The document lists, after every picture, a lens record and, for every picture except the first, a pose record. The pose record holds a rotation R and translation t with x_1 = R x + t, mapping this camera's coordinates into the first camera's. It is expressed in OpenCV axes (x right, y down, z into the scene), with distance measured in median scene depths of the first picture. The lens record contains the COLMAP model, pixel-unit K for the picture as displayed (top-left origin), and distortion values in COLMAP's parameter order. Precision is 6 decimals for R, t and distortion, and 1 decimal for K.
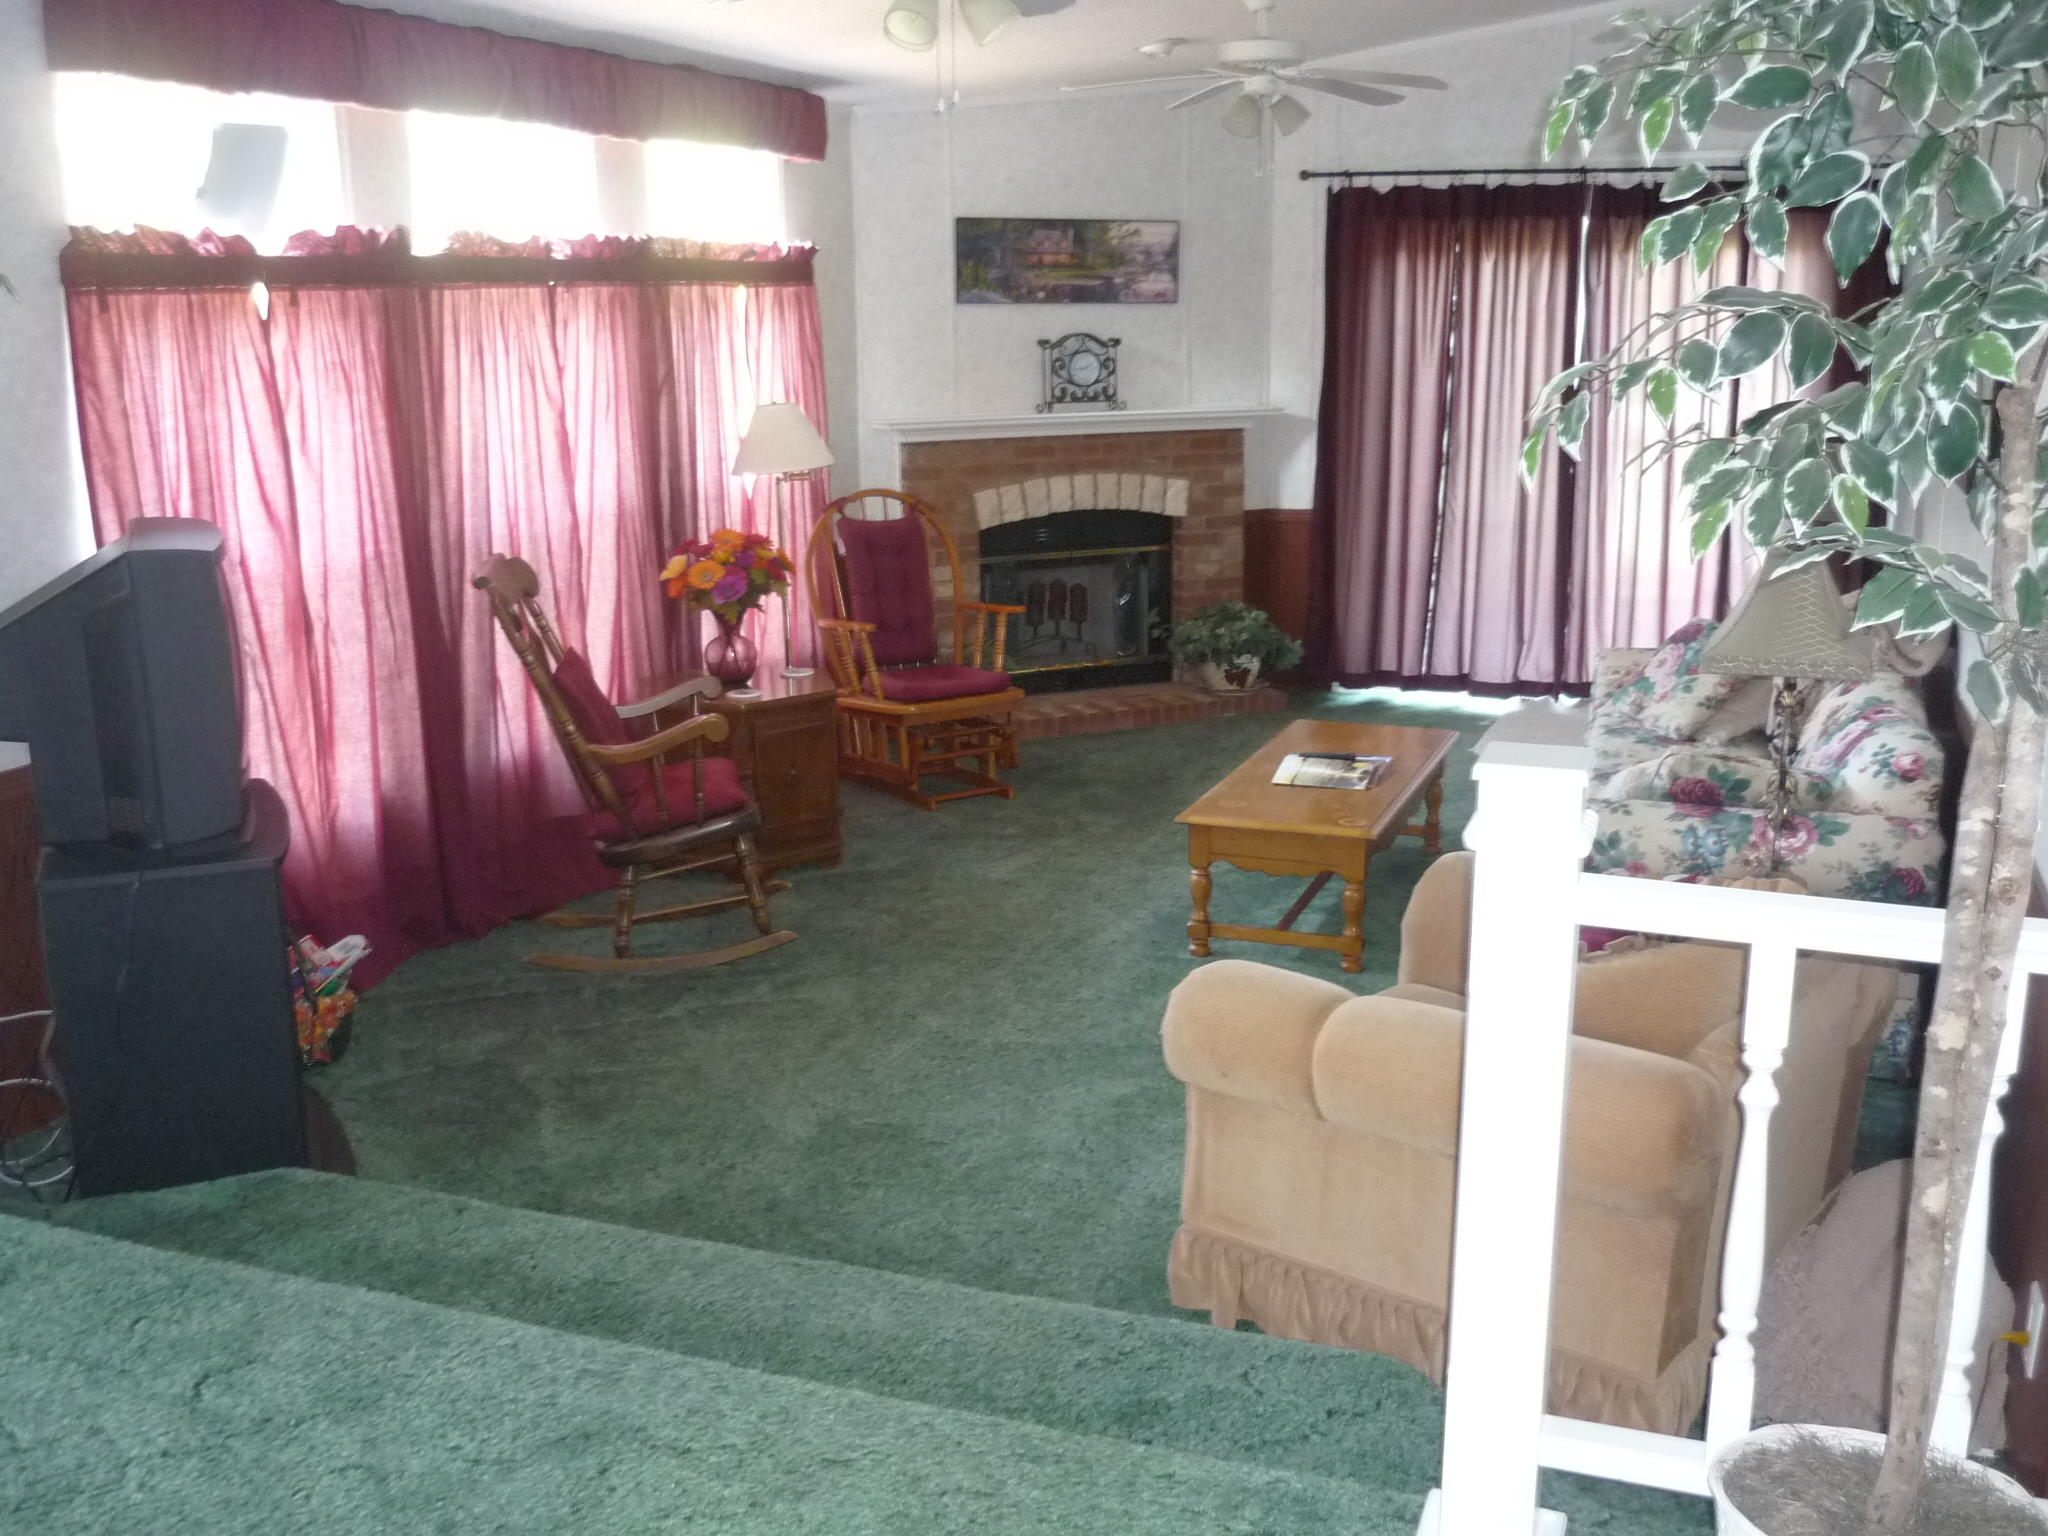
lens RADIAL K [[1981.4, 0, 1026.0], [0, 1981.4, 764.0], [0, 0, 1]] dist [-0.072054, 0.000000]
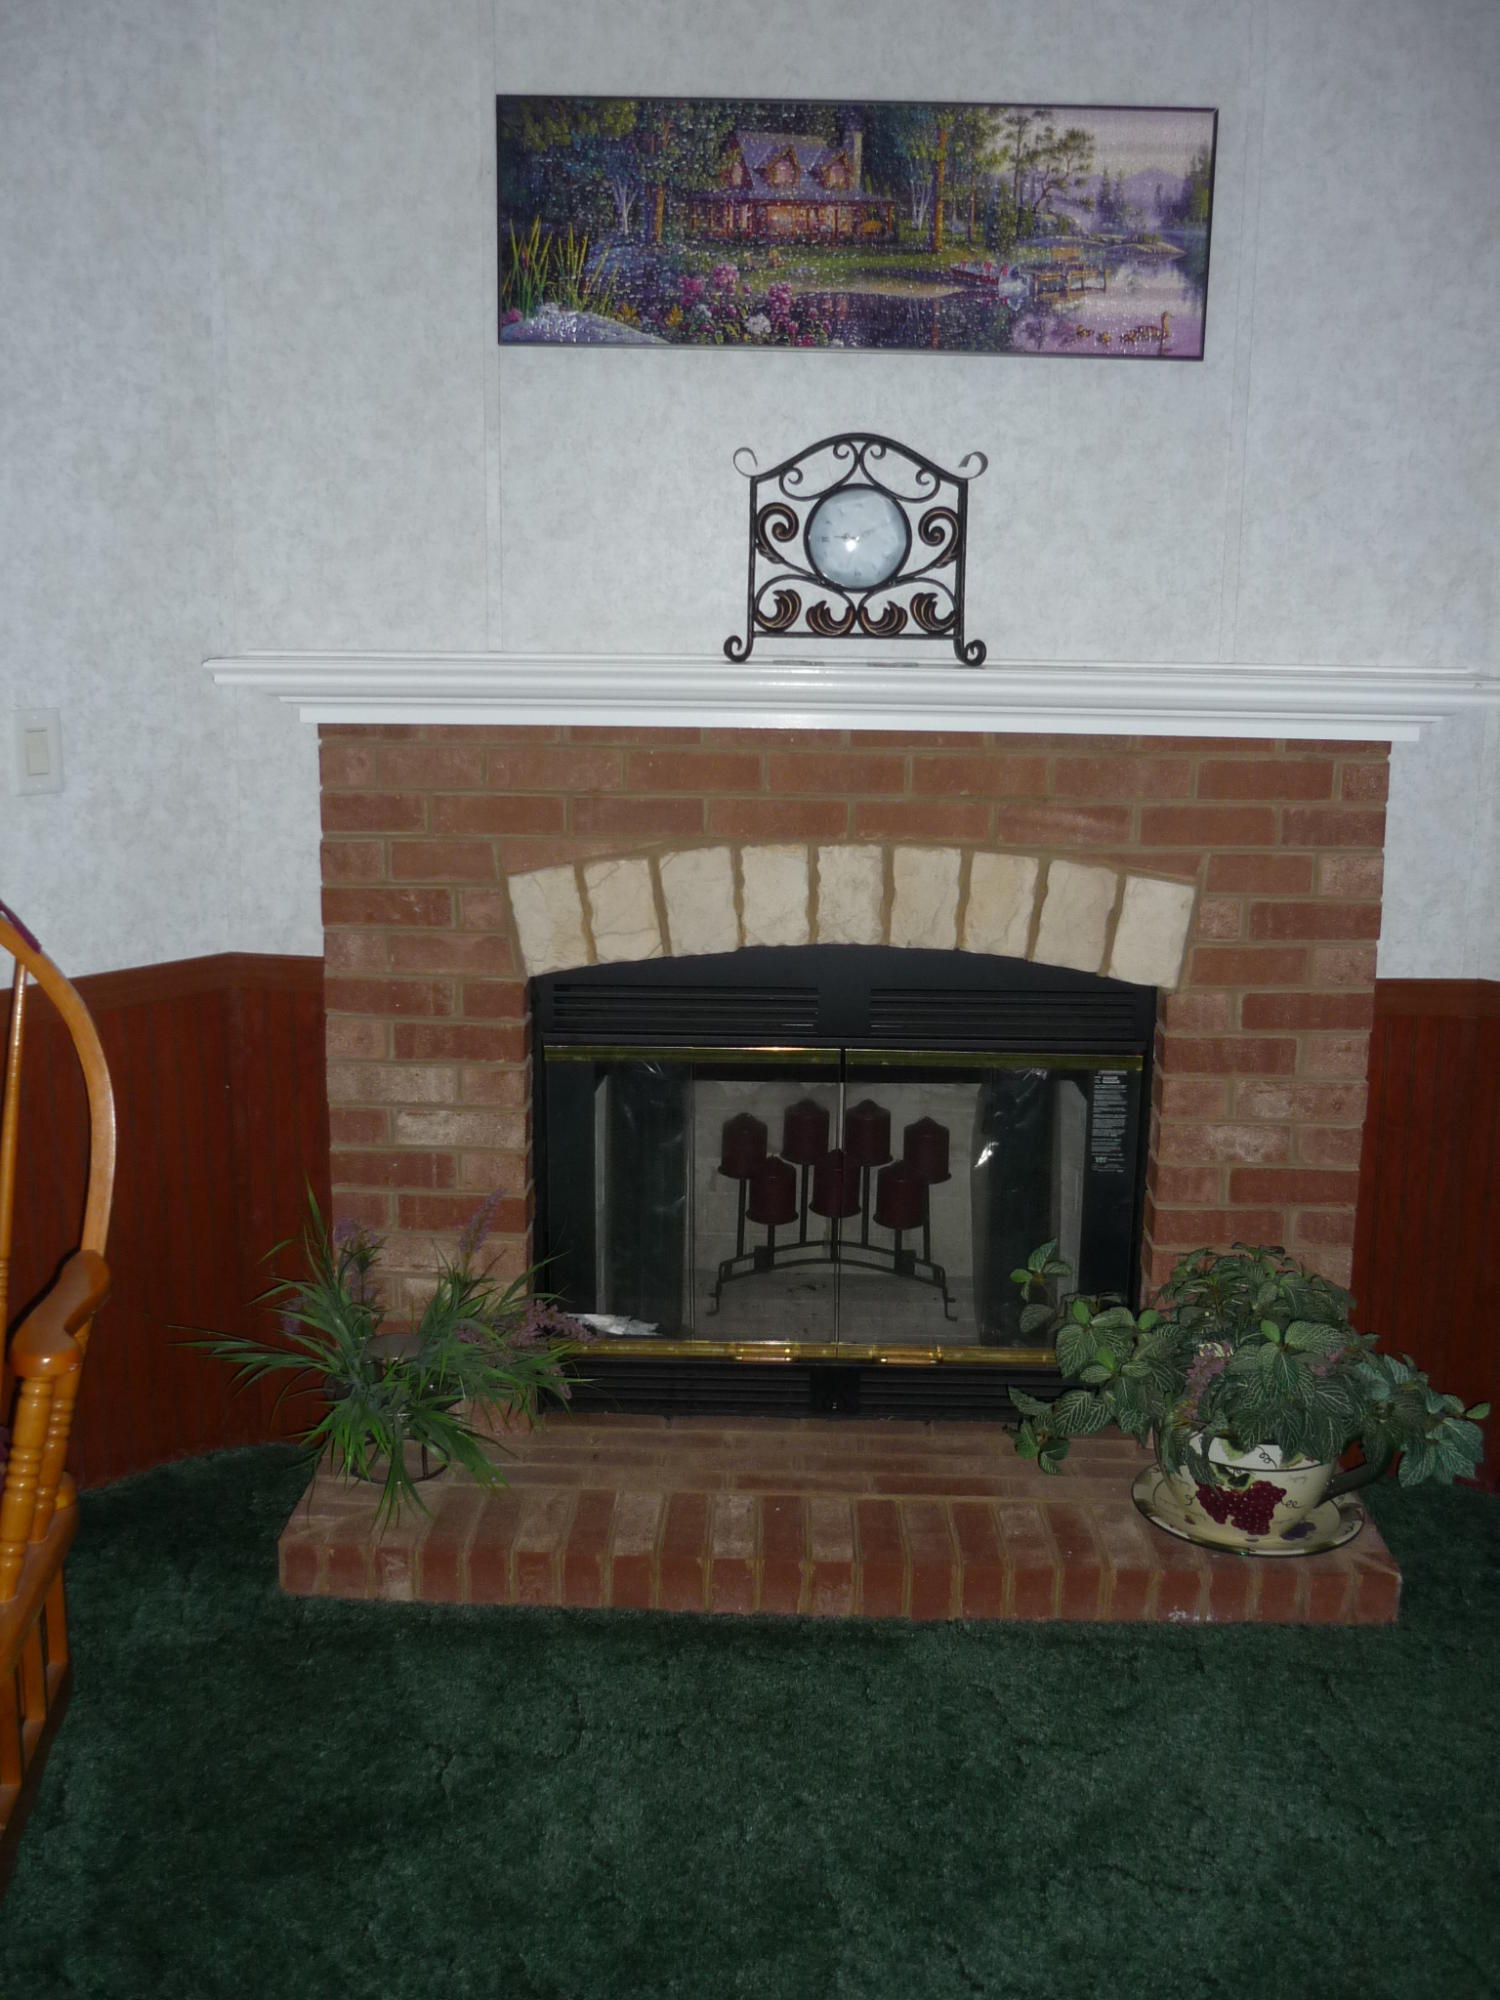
lens RADIAL K [[1935.0, 0, 749.9], [0, 1935.0, 1008.9], [0, 0, 1]] dist [-0.072054, 0.000000]
pose [[0.896373, 0.117335, -0.427489, 0.163039], [-0.123762, 0.992229, 0.012834, -0.121131], [0.425673, 0.041402, 0.903929, 0.692069]]
